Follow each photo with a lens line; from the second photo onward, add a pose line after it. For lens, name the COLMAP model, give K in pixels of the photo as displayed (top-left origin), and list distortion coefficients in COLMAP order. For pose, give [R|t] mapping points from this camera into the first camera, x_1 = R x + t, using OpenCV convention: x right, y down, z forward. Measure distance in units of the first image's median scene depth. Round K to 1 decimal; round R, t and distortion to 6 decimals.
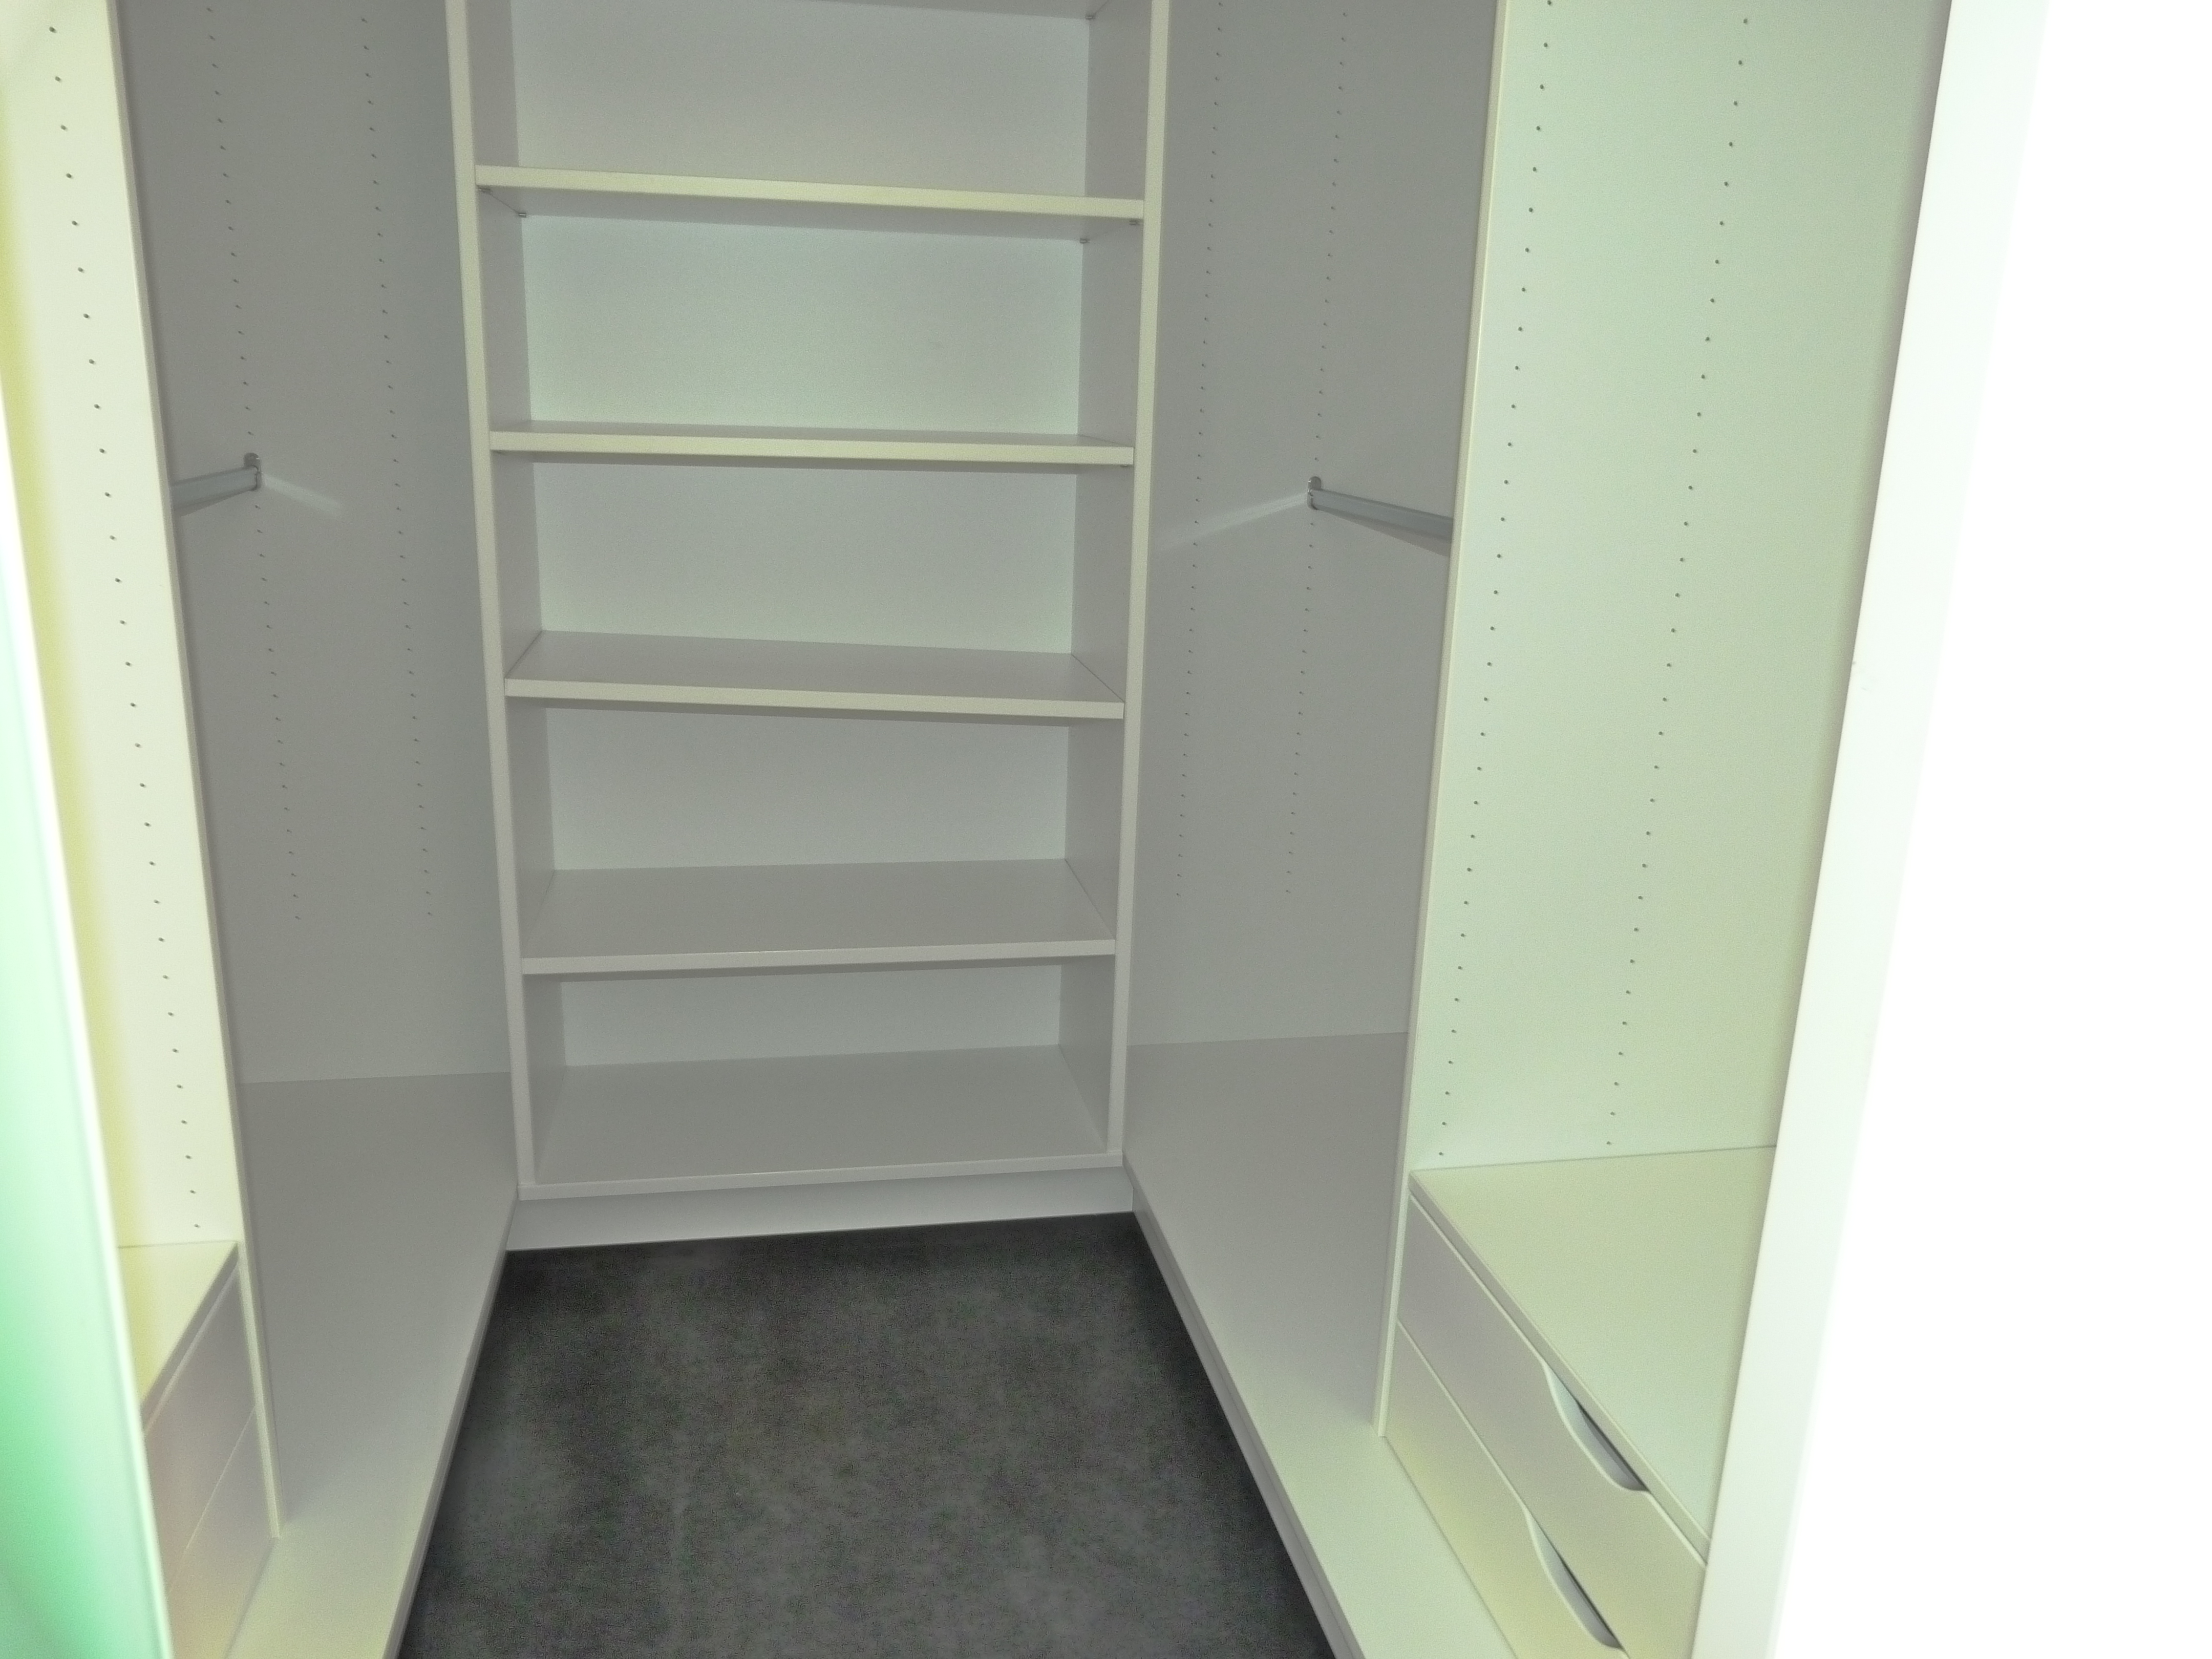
lens RADIAL K [[1733.2, 0, 1106.8], [0, 1733.2, 830.2], [0, 0, 1]] dist [-0.013734, 0.030389]
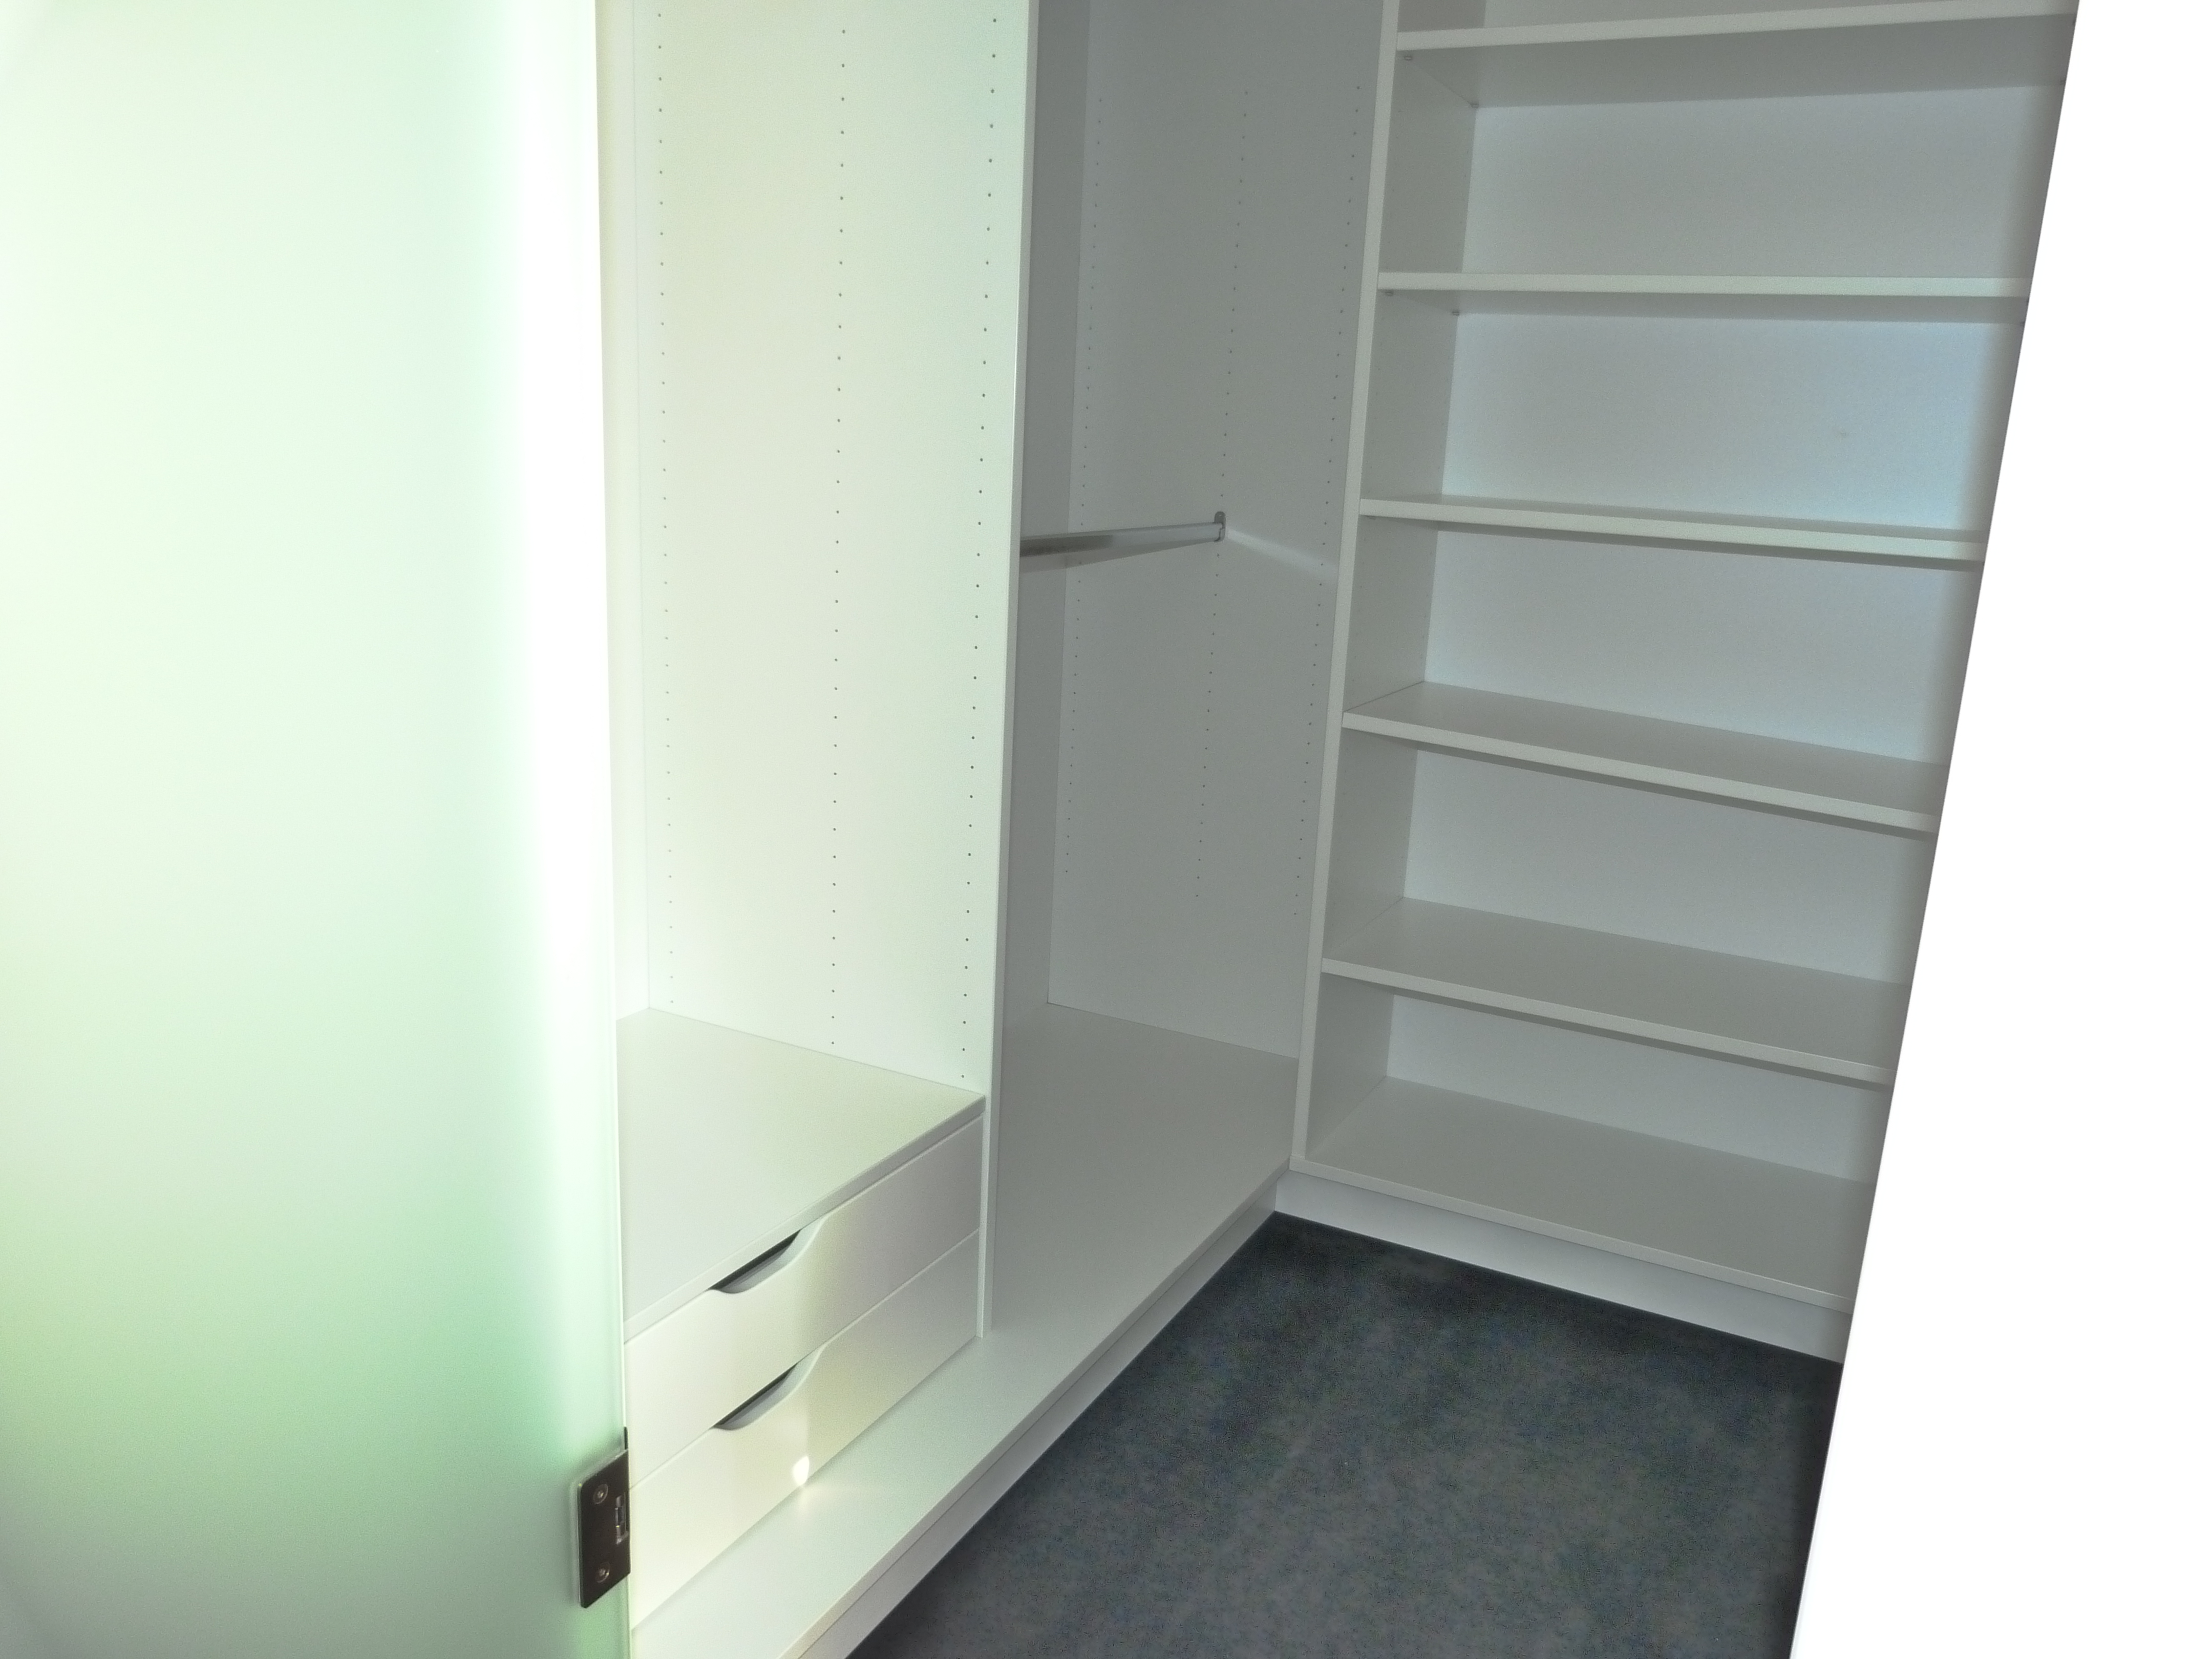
lens RADIAL K [[1733.2, 0, 1077.3], [0, 1733.2, 831.4], [0, 0, 1]] dist [-0.013734, 0.030389]
pose [[0.775755, 0.157010, -0.611189, 0.228973], [-0.188730, 0.981947, 0.012709, 0.008978], [0.602150, 0.105491, 0.791383, -0.007290]]
